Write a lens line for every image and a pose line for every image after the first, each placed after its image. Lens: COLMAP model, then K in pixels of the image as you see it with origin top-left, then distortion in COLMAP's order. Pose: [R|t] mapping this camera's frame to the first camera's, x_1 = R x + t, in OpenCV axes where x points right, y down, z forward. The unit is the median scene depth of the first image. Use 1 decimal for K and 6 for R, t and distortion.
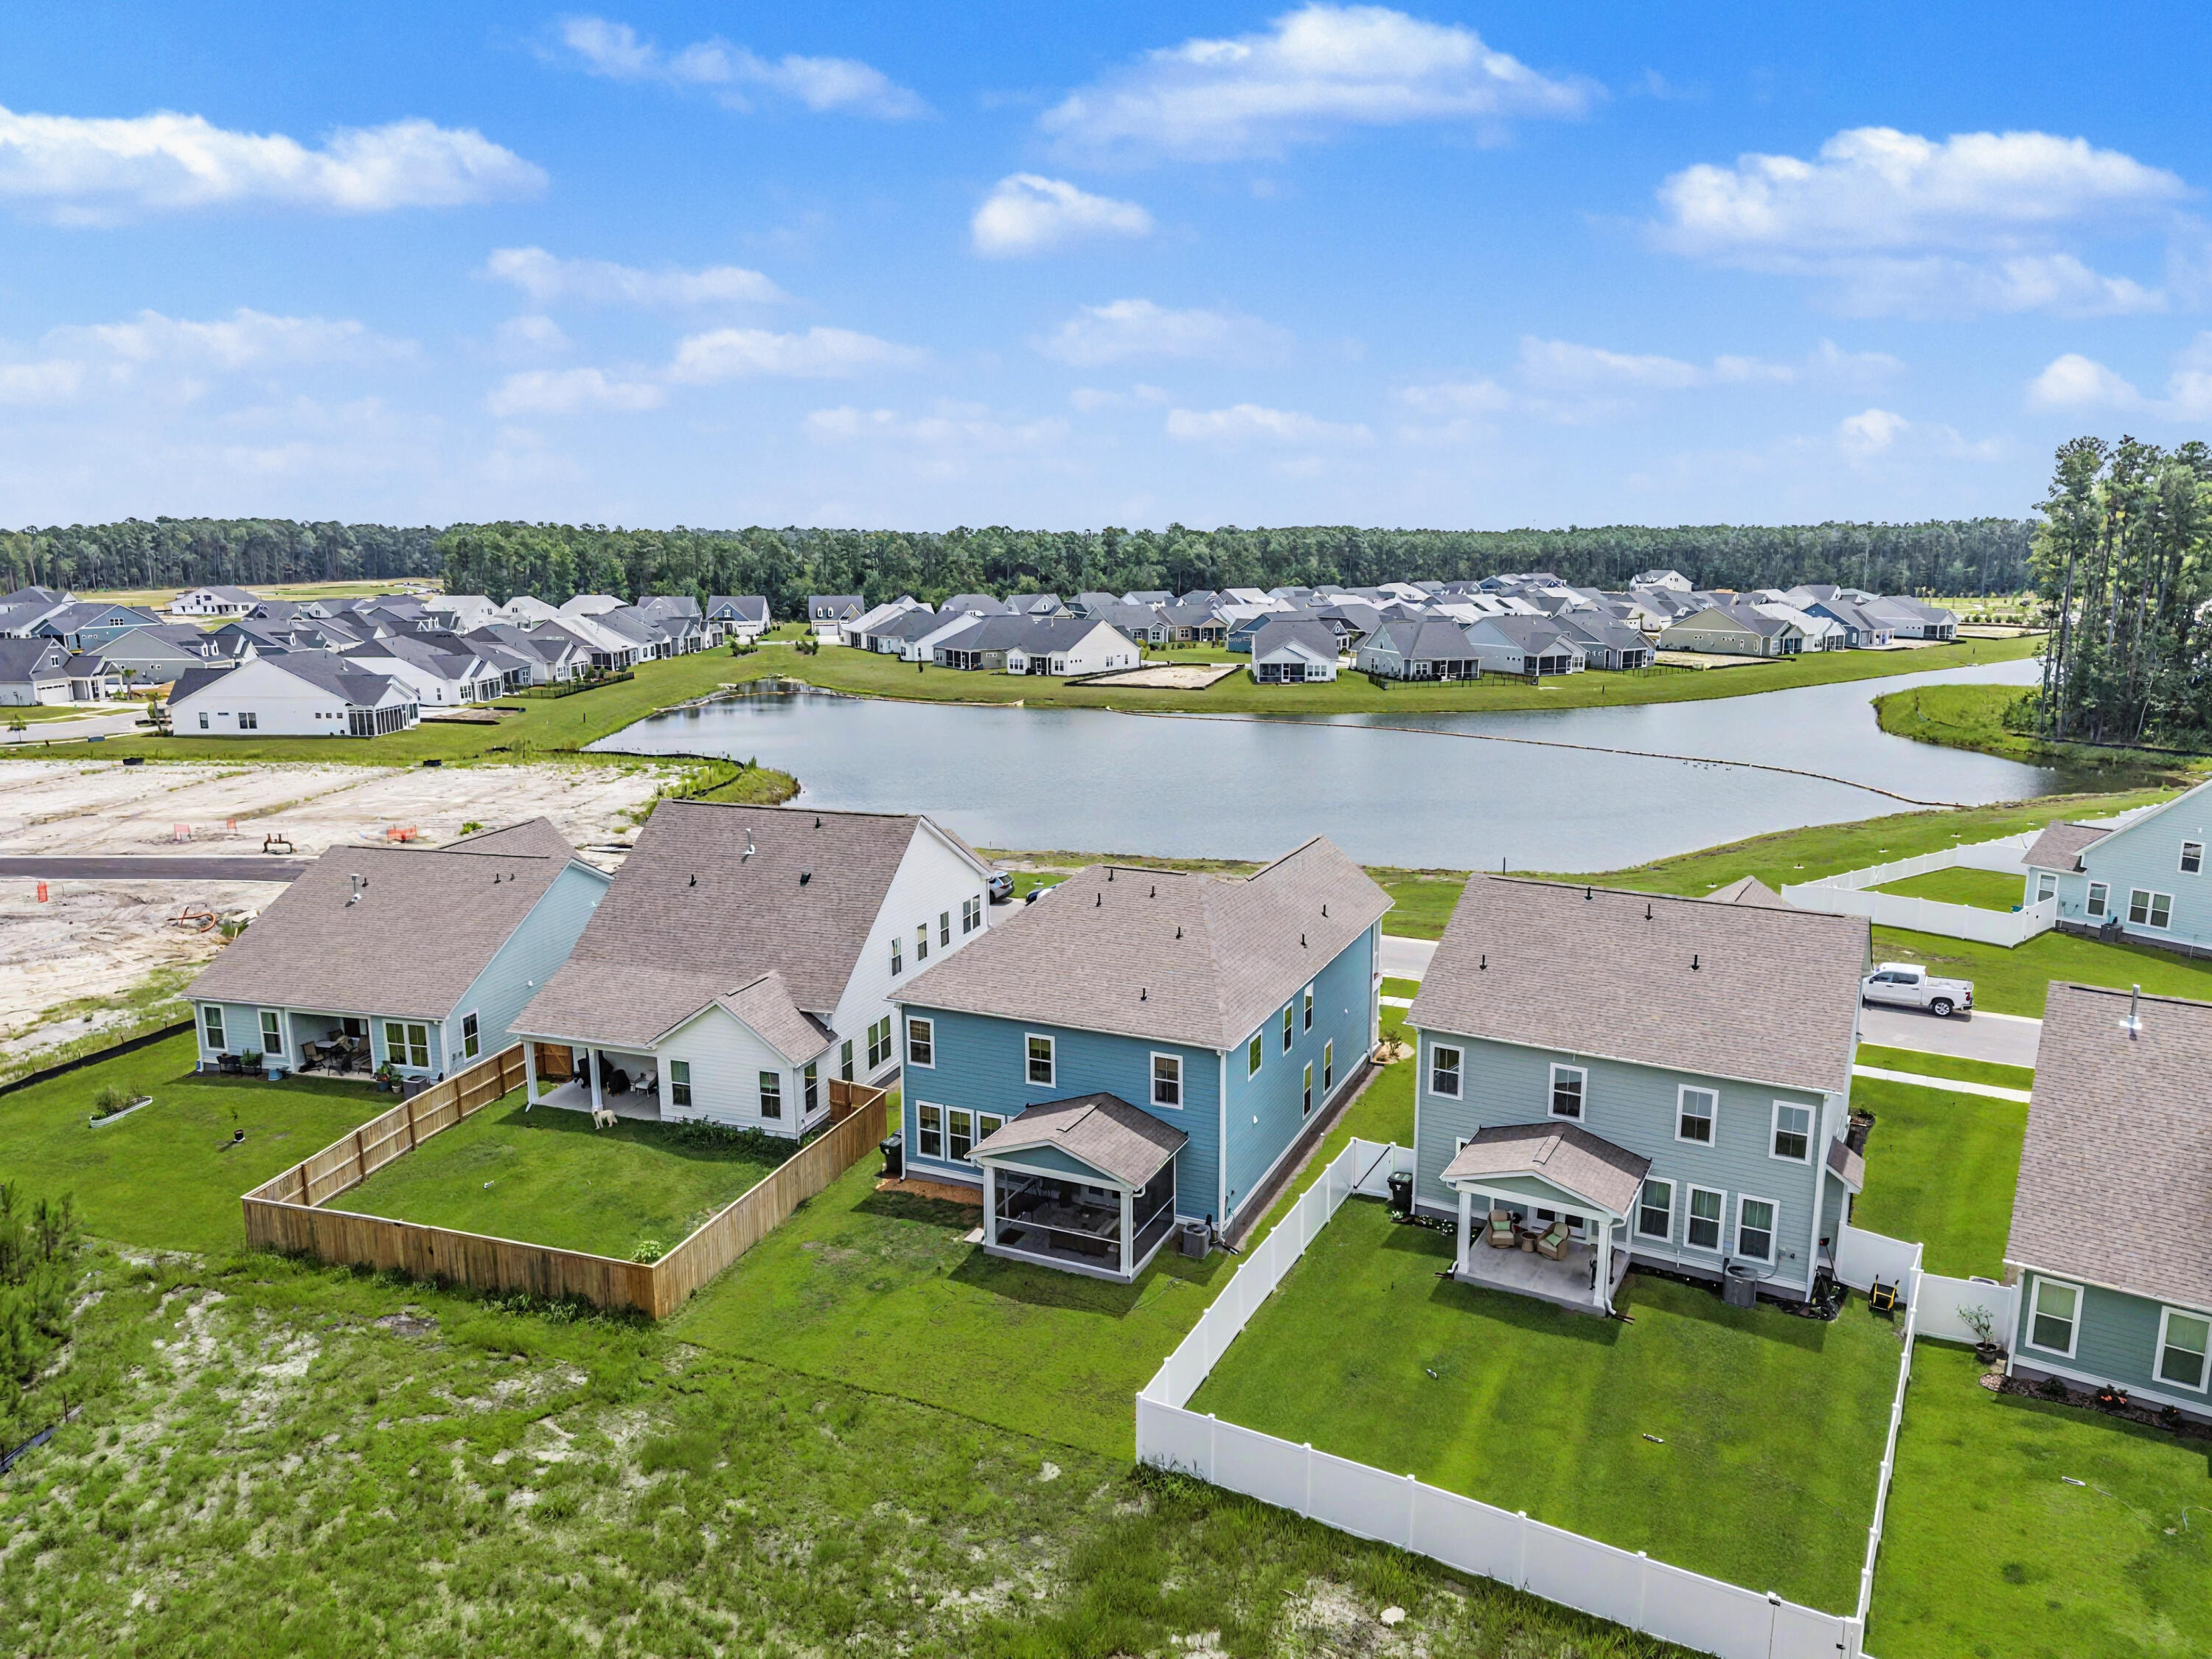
lens RADIAL K [[1481.9, 0, 1097.7], [0, 1481.9, 826.2], [0, 0, 1]] dist [0.035347, -0.038849]
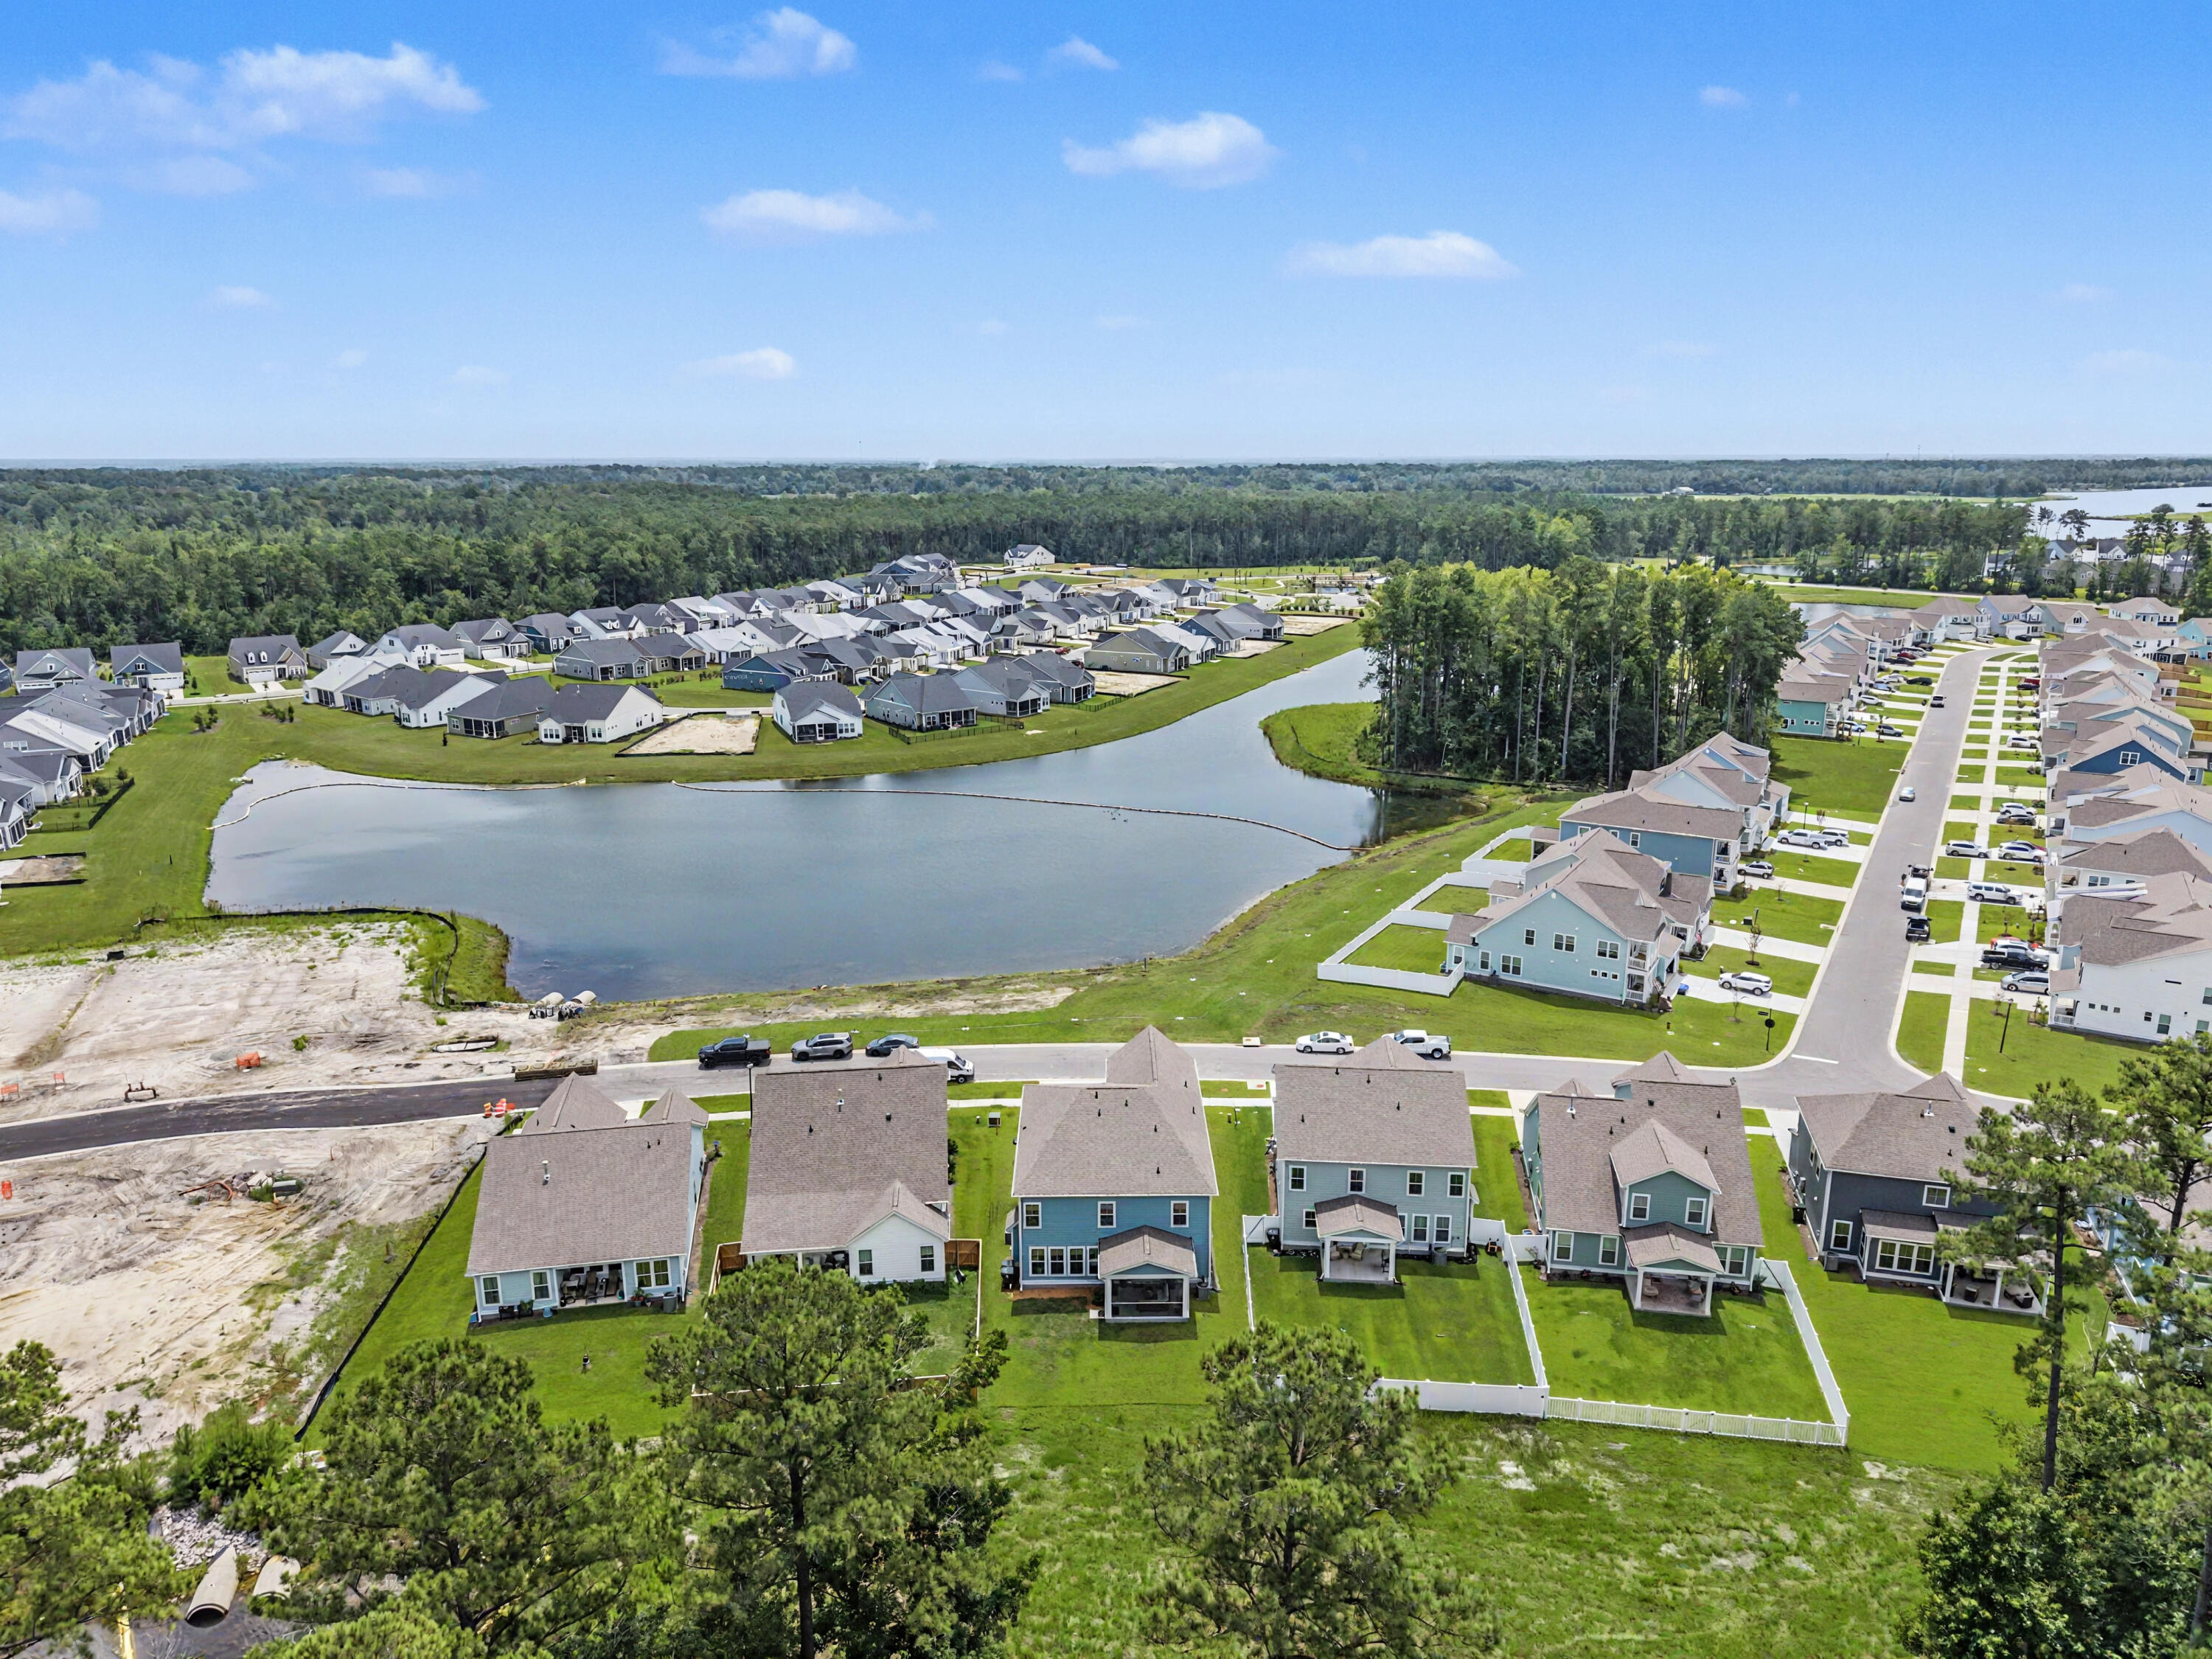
lens RADIAL K [[1481.9, 0, 1104.5], [0, 1481.9, 846.2], [0, 0, 1]] dist [0.035347, -0.038849]
pose [[0.903608, -0.109464, 0.414137, -0.613840], [0.080993, 0.993019, 0.085754, -0.372039], [-0.420633, -0.043946, 0.906166, -0.542238]]
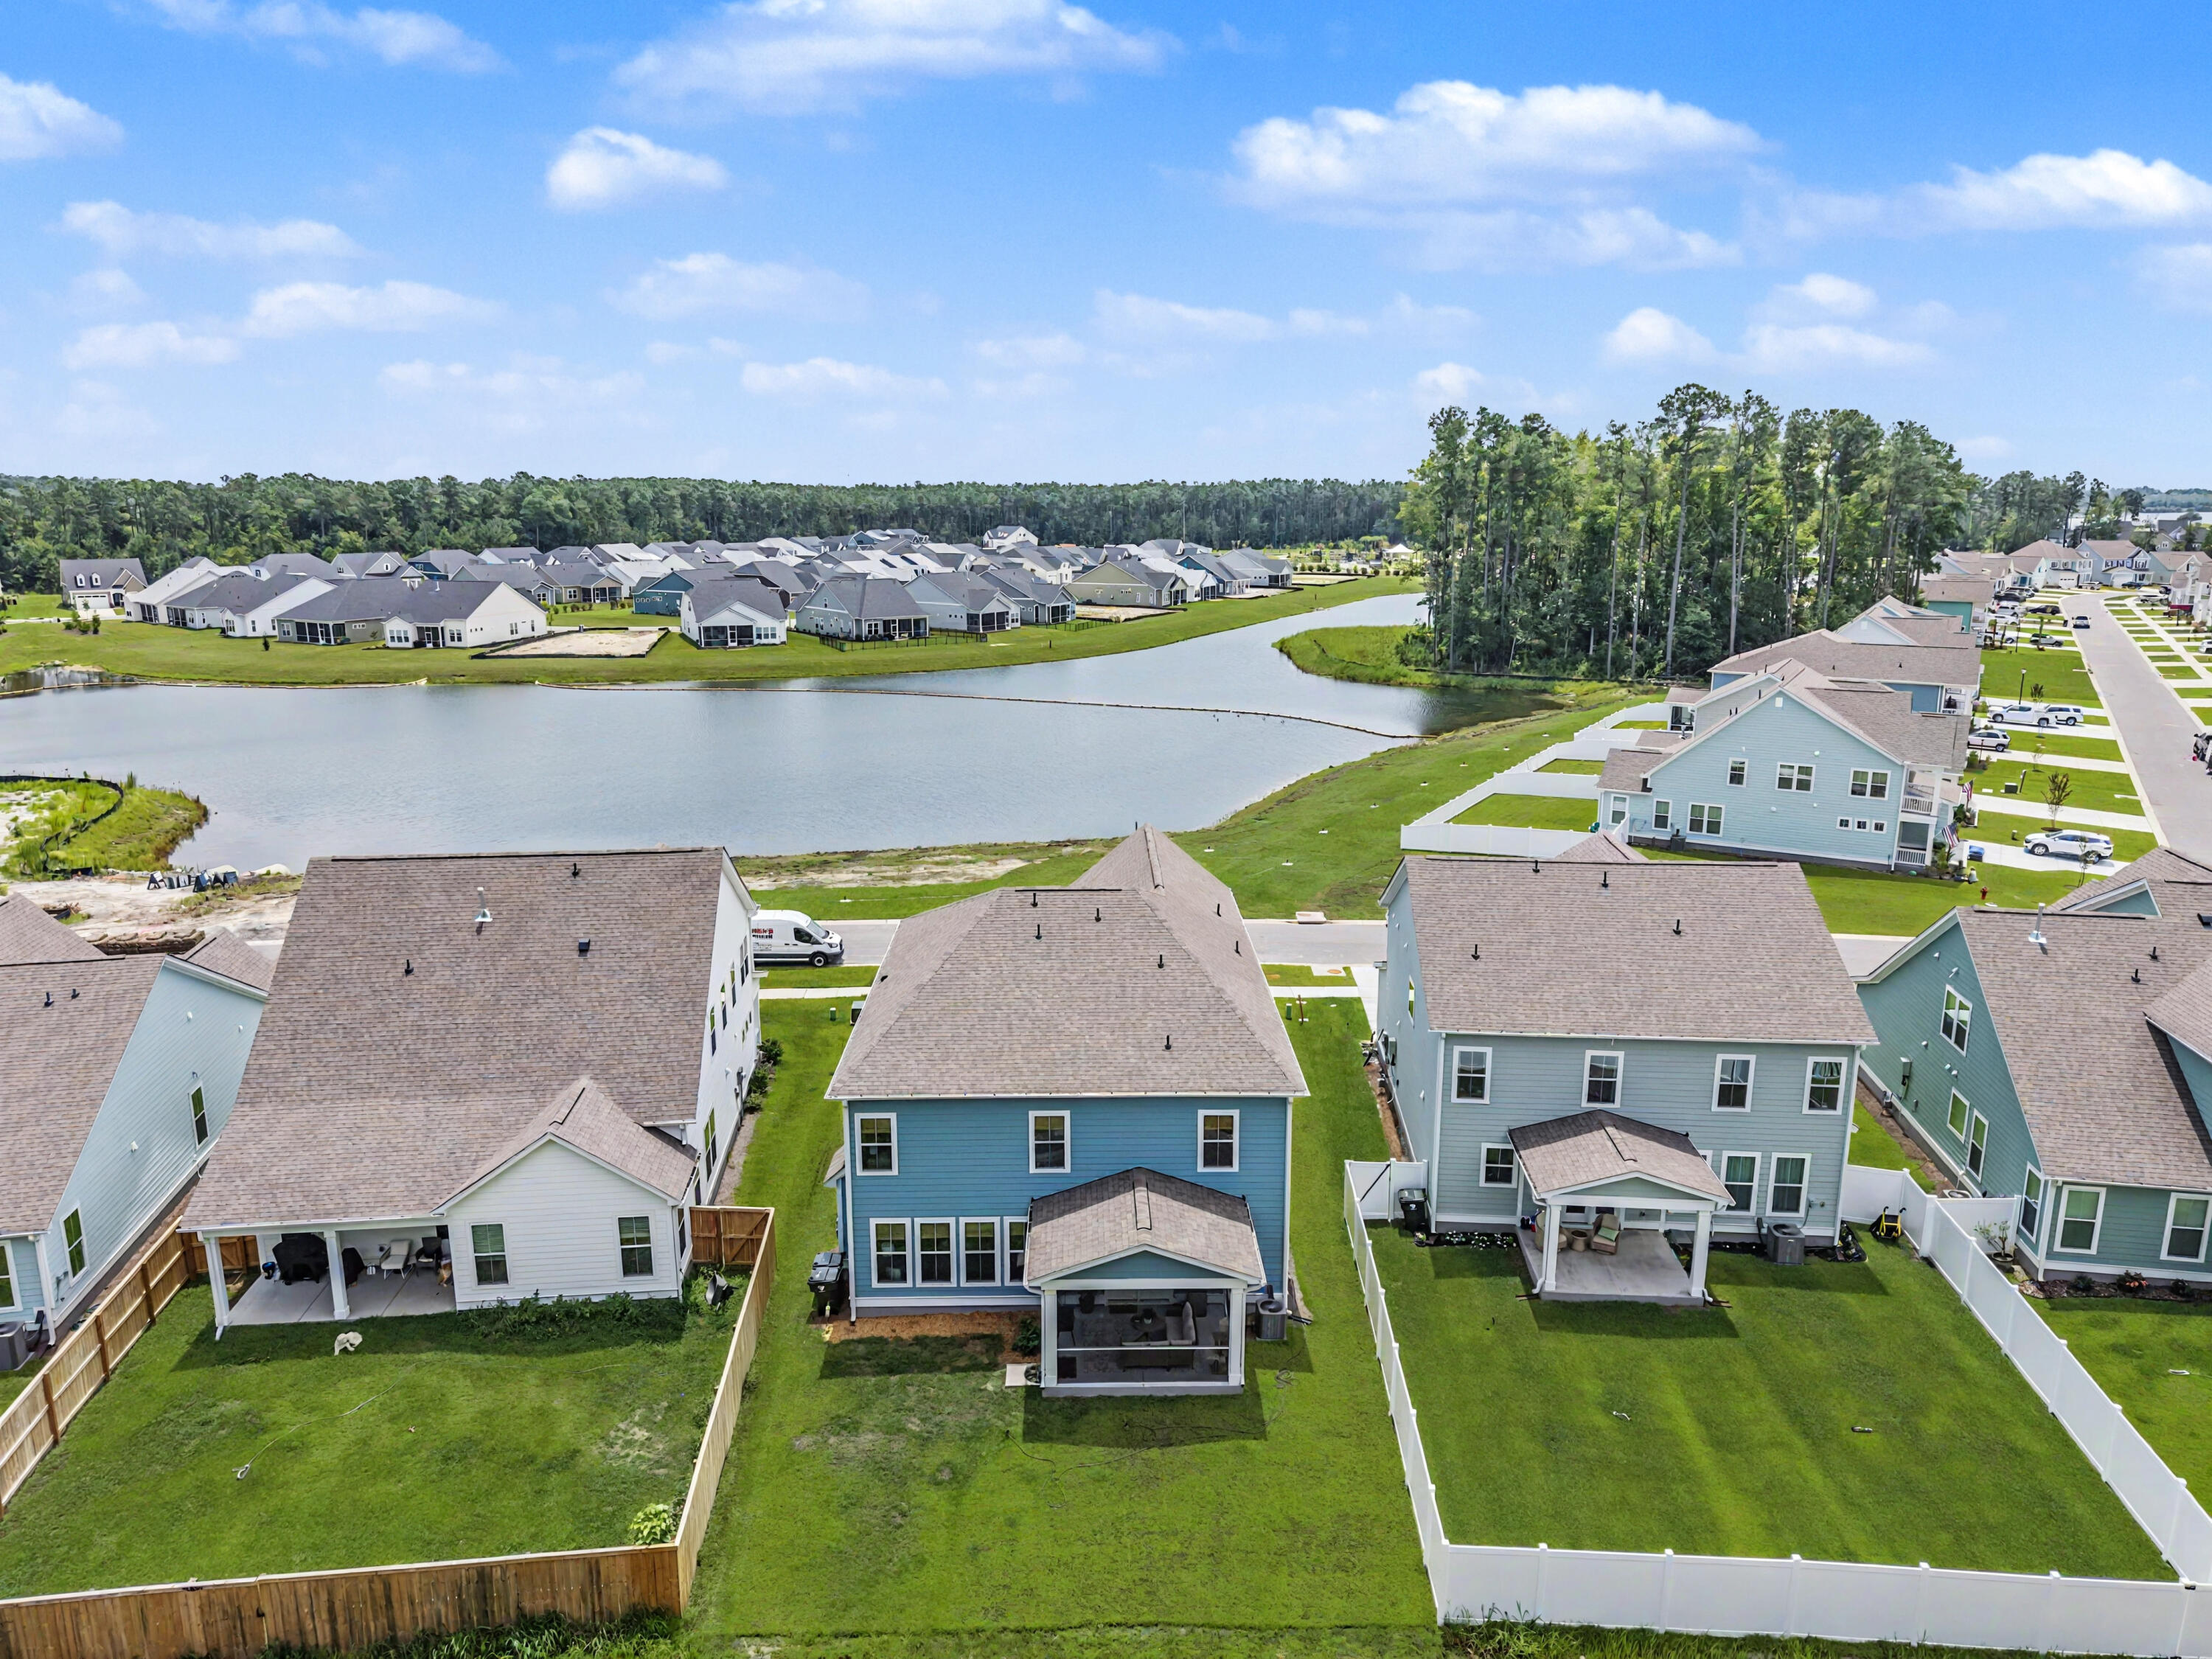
lens RADIAL K [[1481.9, 0, 1107.6], [0, 1481.9, 849.0], [0, 0, 1]] dist [0.035347, -0.038849]
pose [[0.899854, -0.096446, 0.425394, -0.271099], [0.077626, 0.995090, 0.061402, -0.038371], [-0.429227, -0.022232, 0.902923, 0.208073]]
